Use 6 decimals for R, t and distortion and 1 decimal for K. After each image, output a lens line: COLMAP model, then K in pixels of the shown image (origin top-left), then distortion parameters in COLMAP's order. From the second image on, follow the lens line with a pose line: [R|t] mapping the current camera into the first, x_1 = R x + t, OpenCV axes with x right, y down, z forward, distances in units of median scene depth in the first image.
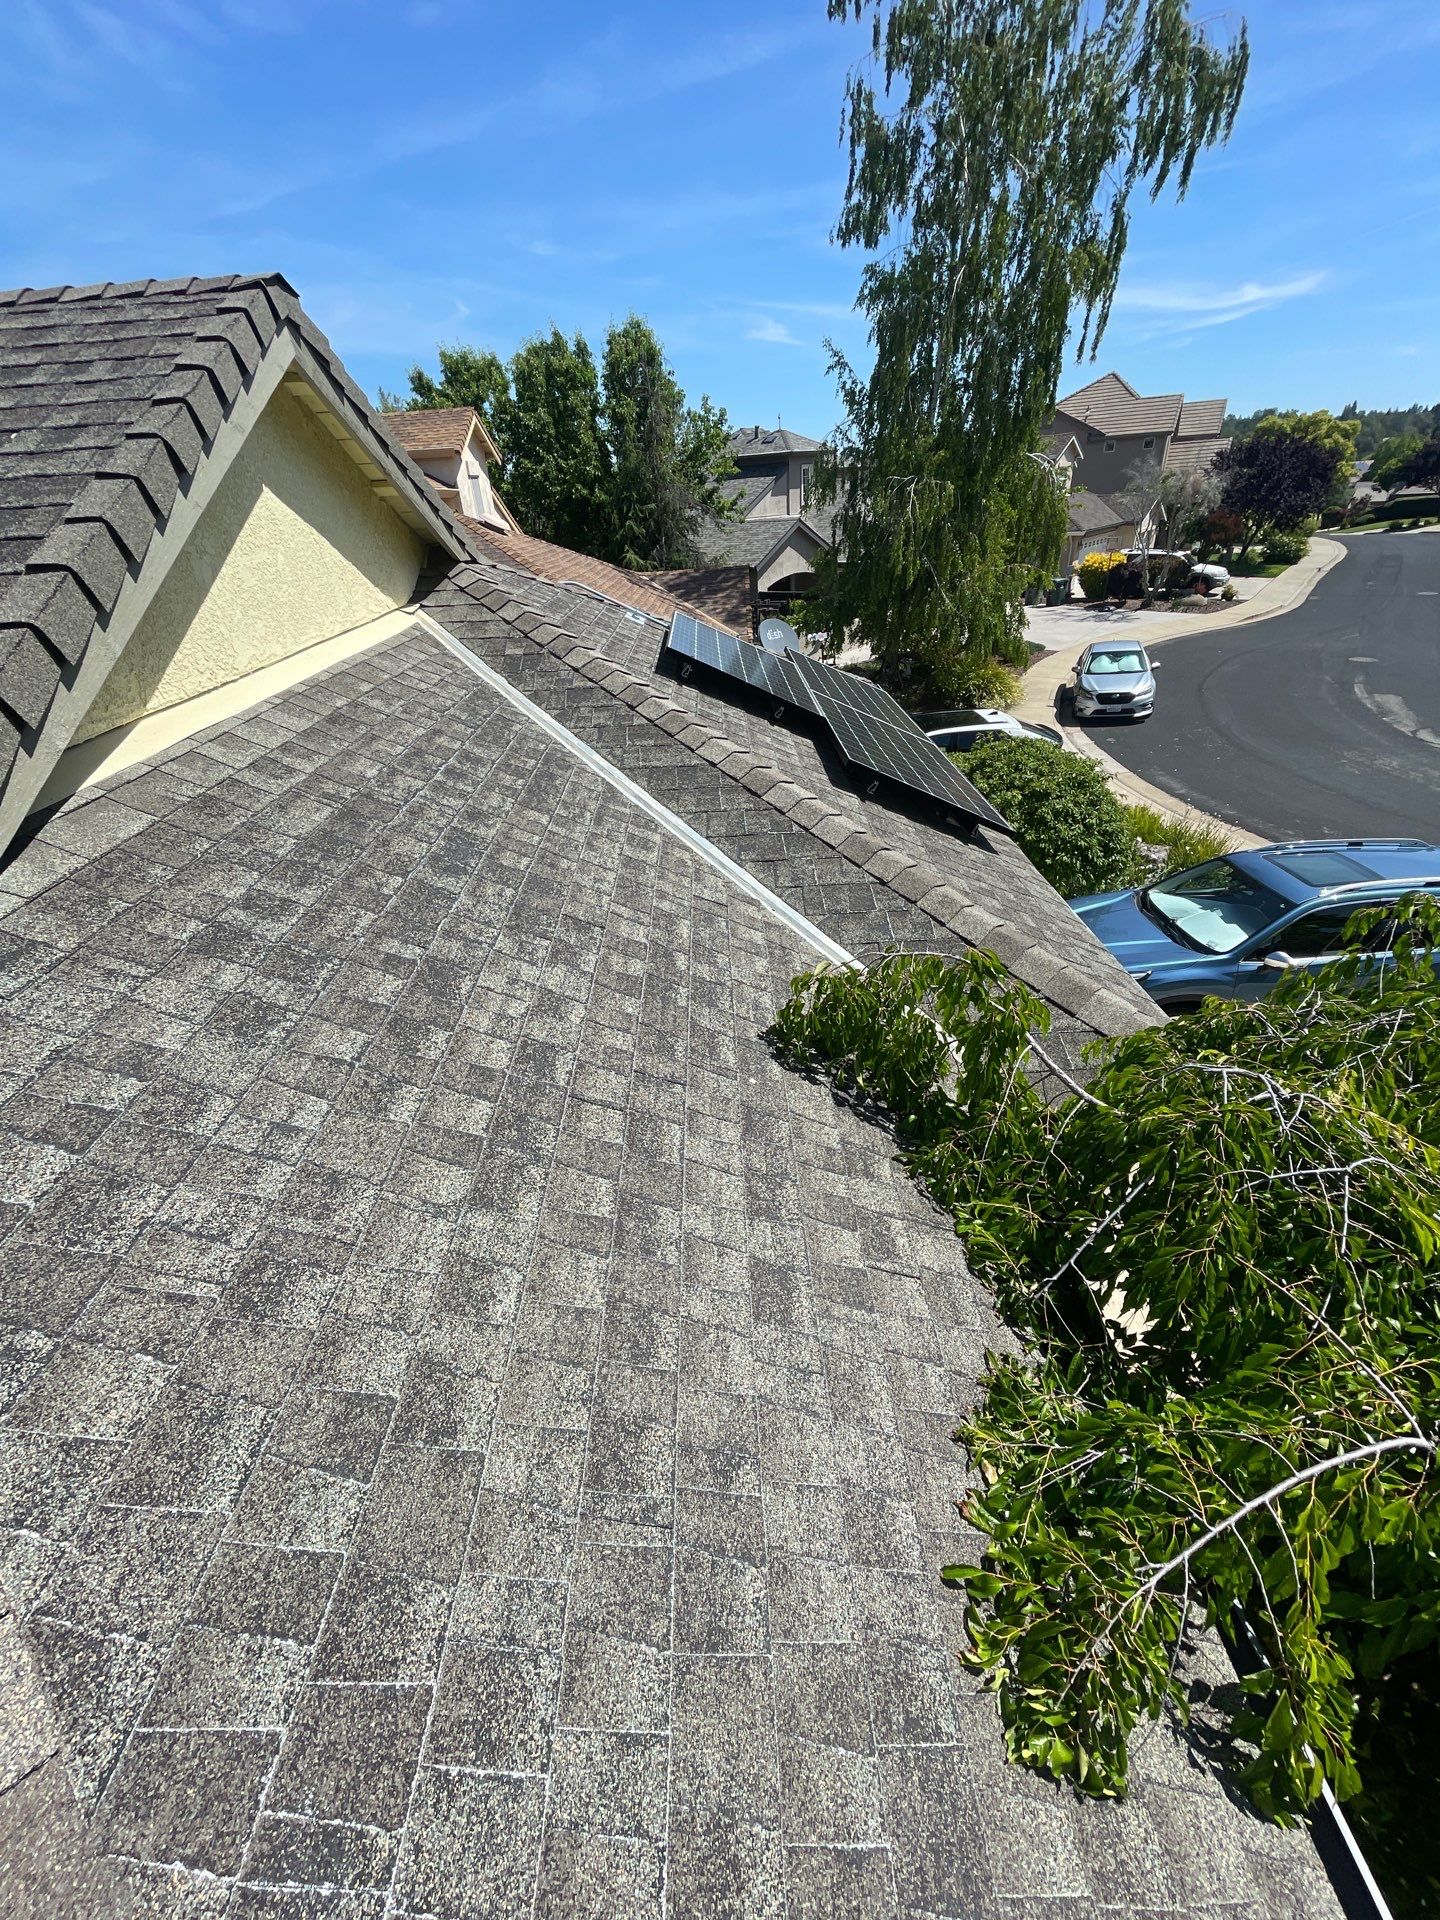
lens RADIAL K [[761.4, 0, 708.0], [0, 761.4, 961.7], [0, 0, 1]] dist [-0.003689, -0.000106]
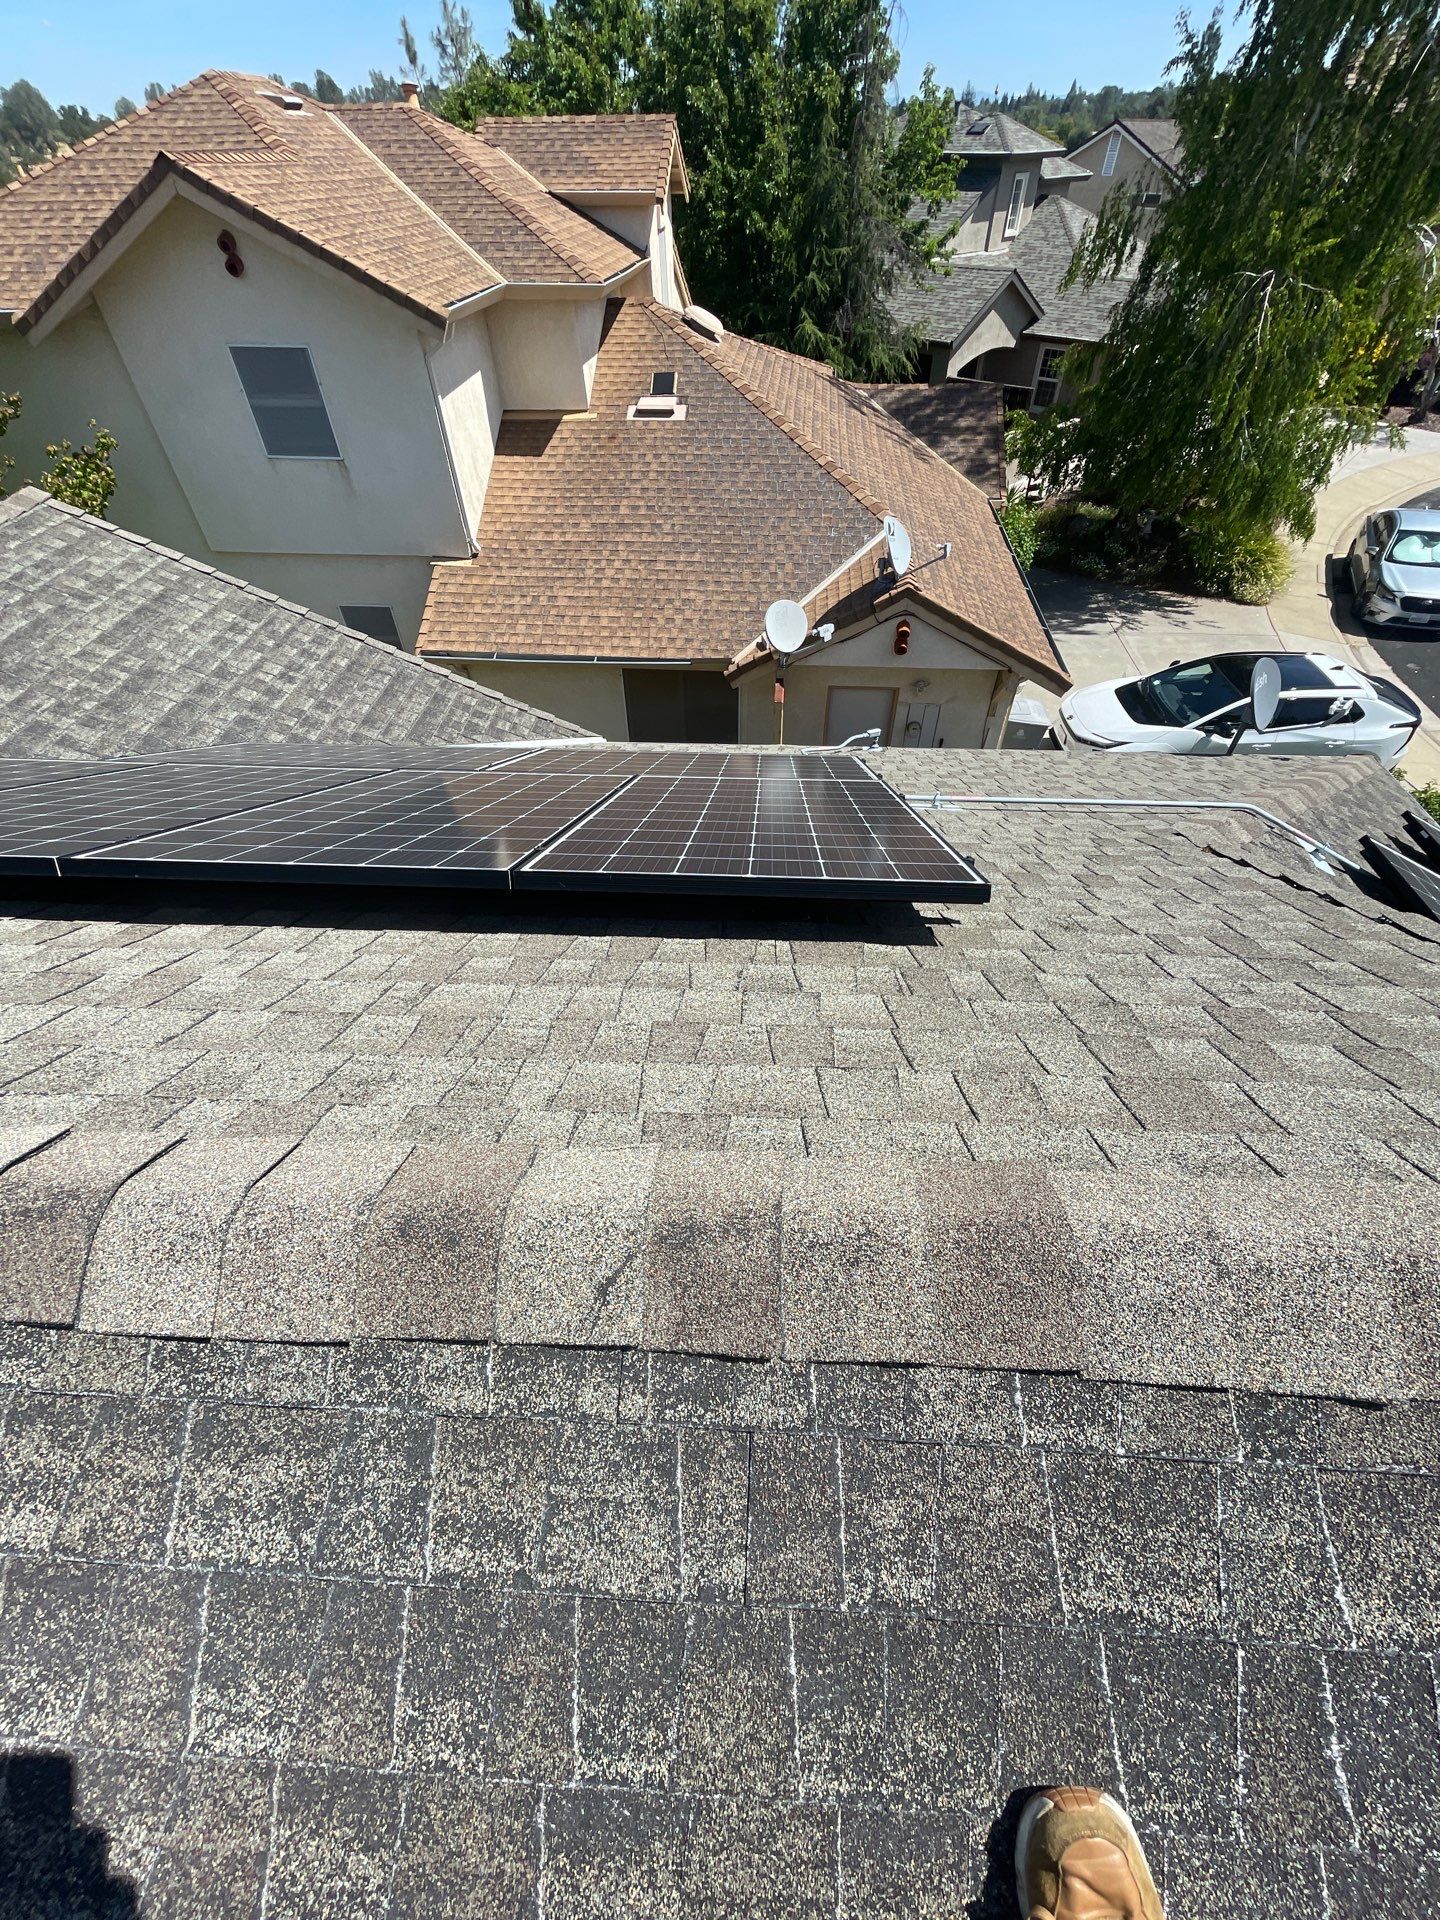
lens RADIAL K [[761.4, 0, 725.4], [0, 761.4, 970.7], [0, 0, 1]] dist [-0.003689, -0.000106]
pose [[0.996313, 0.083870, -0.018084, -0.139956], [-0.075944, 0.960153, 0.268958, -0.125233], [0.039921, -0.266592, 0.962982, 0.091580]]
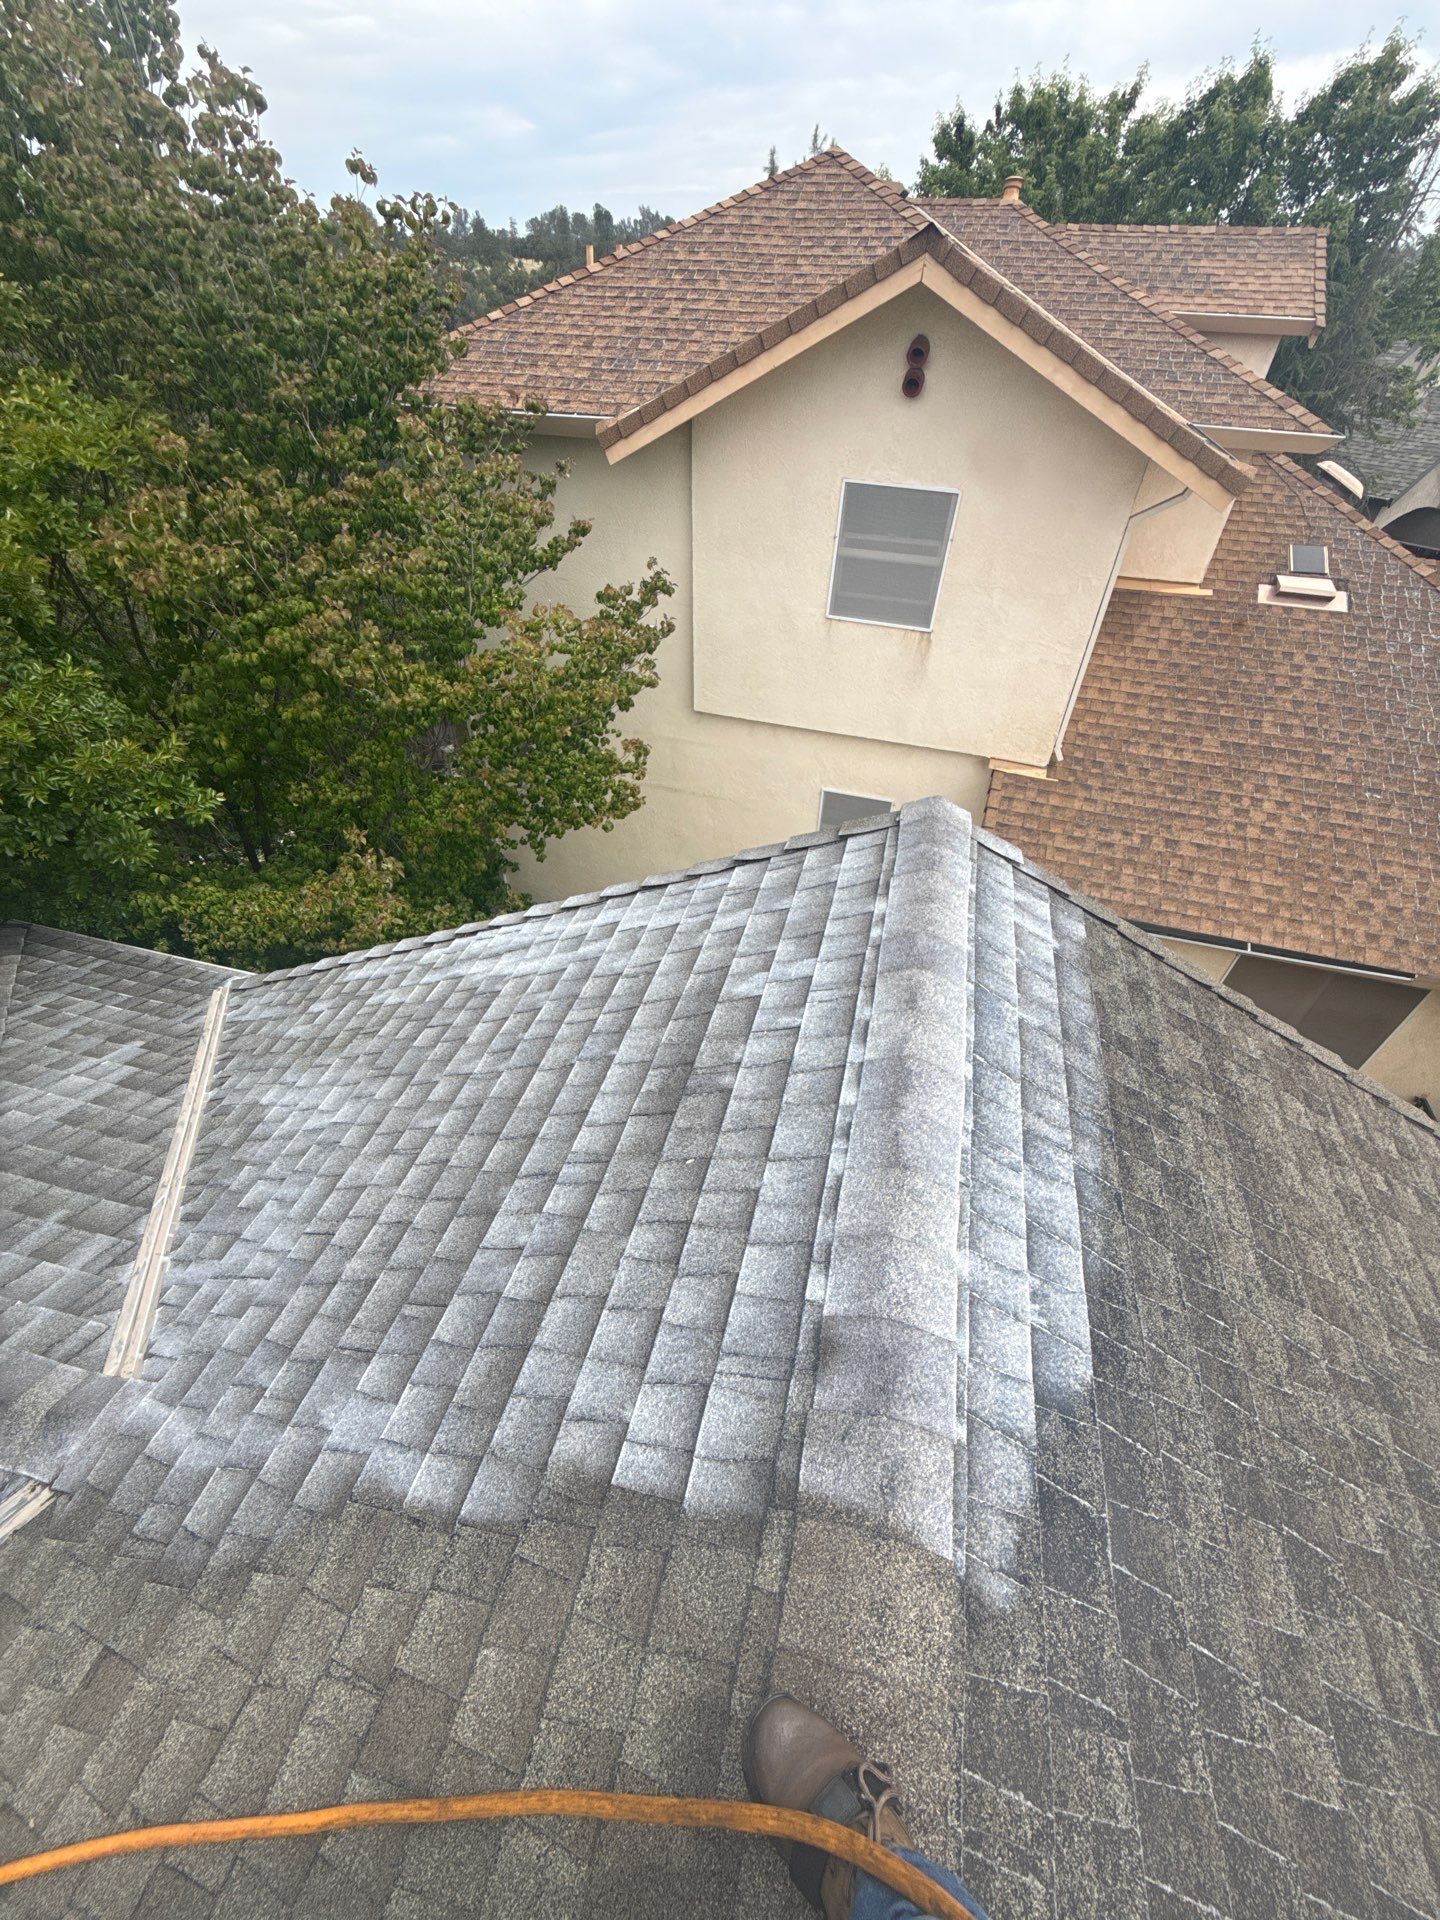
lens RADIAL K [[761.4, 0, 719.9], [0, 761.4, 980.3], [0, 0, 1]] dist [-0.003689, -0.000106]
pose [[0.956154, 0.247163, -0.157097, -0.383422], [-0.212103, 0.954309, 0.210490, -0.179770], [0.201945, -0.167940, 0.964891, 0.224339]]
